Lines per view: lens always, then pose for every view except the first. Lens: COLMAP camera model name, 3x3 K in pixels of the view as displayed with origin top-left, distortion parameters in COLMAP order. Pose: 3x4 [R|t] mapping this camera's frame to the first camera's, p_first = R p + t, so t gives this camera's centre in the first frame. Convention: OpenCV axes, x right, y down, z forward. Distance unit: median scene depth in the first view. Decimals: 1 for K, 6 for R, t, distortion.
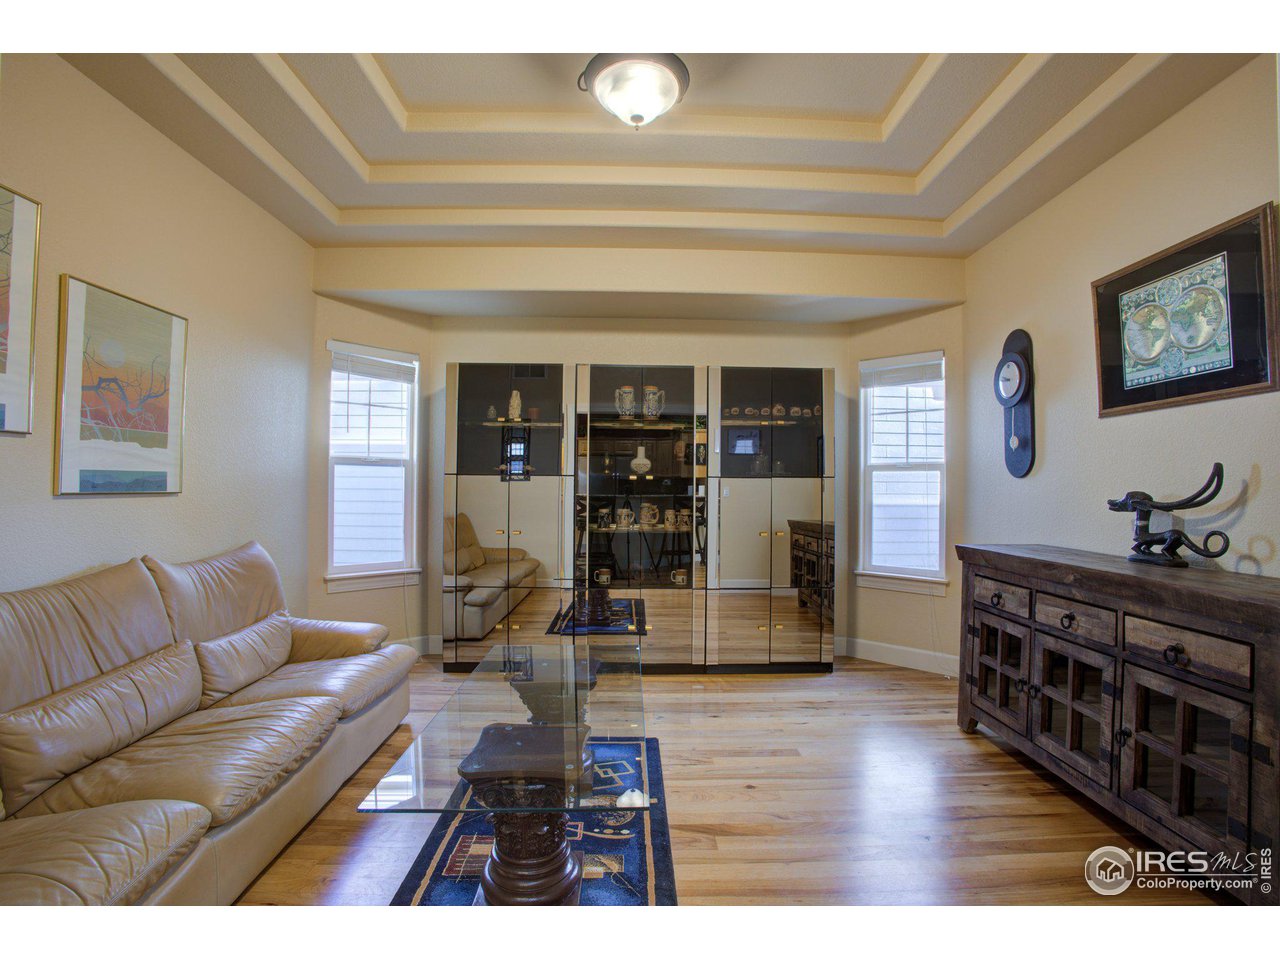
lens RADIAL K [[587.3, 0, 643.0], [0, 587.3, 480.2], [0, 0, 1]] dist [-0.012429, -0.000258]
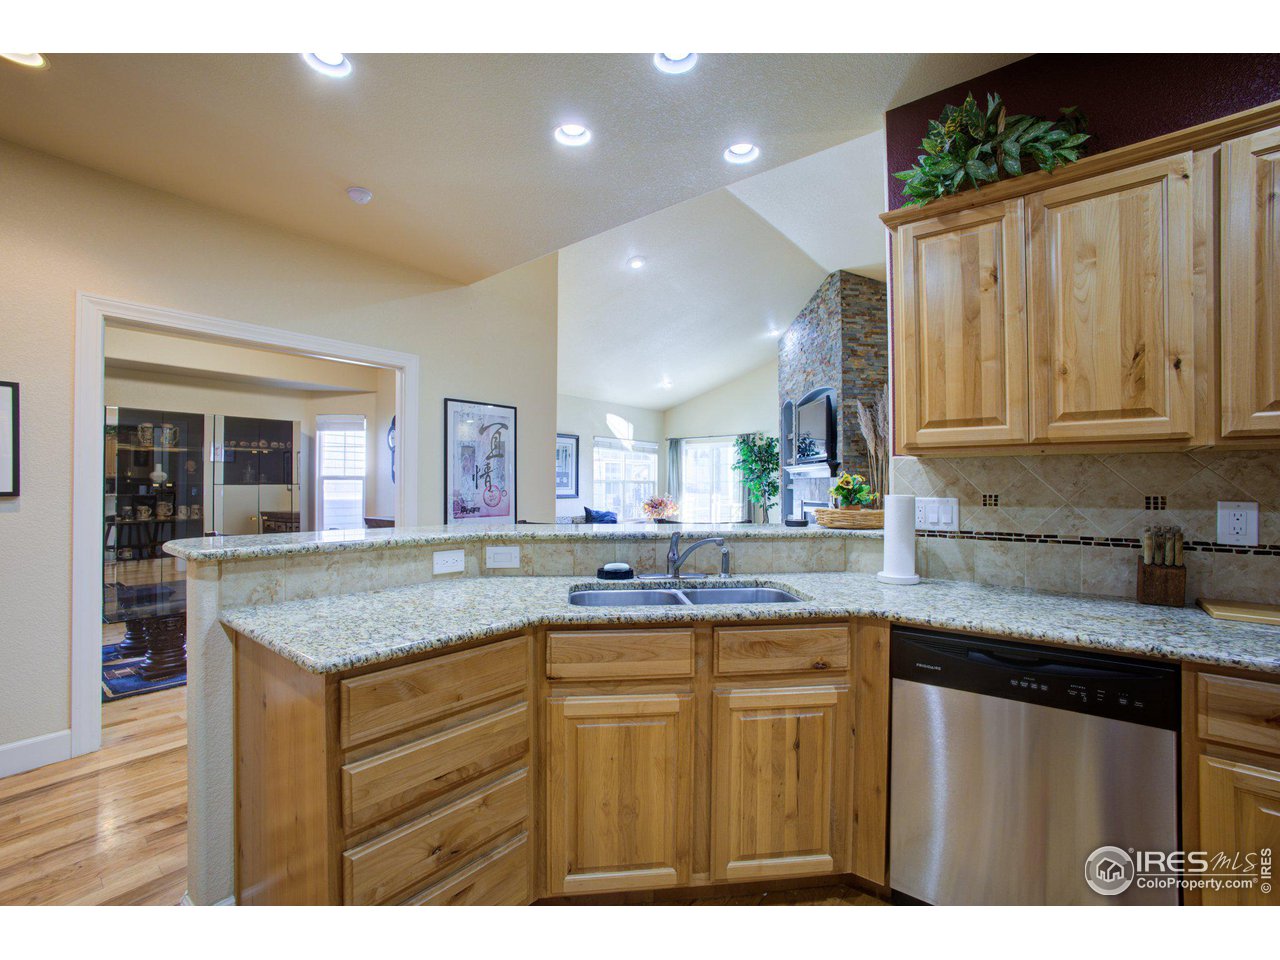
lens RADIAL K [[587.3, 0, 640.1], [0, 587.3, 480.9], [0, 0, 1]] dist [-0.012429, -0.000258]
pose [[0.649261, 0.006016, 0.760542, -0.327615], [-0.008316, 0.999965, -0.000810, -0.022219], [-0.760520, -0.005799, 0.649289, -0.866637]]
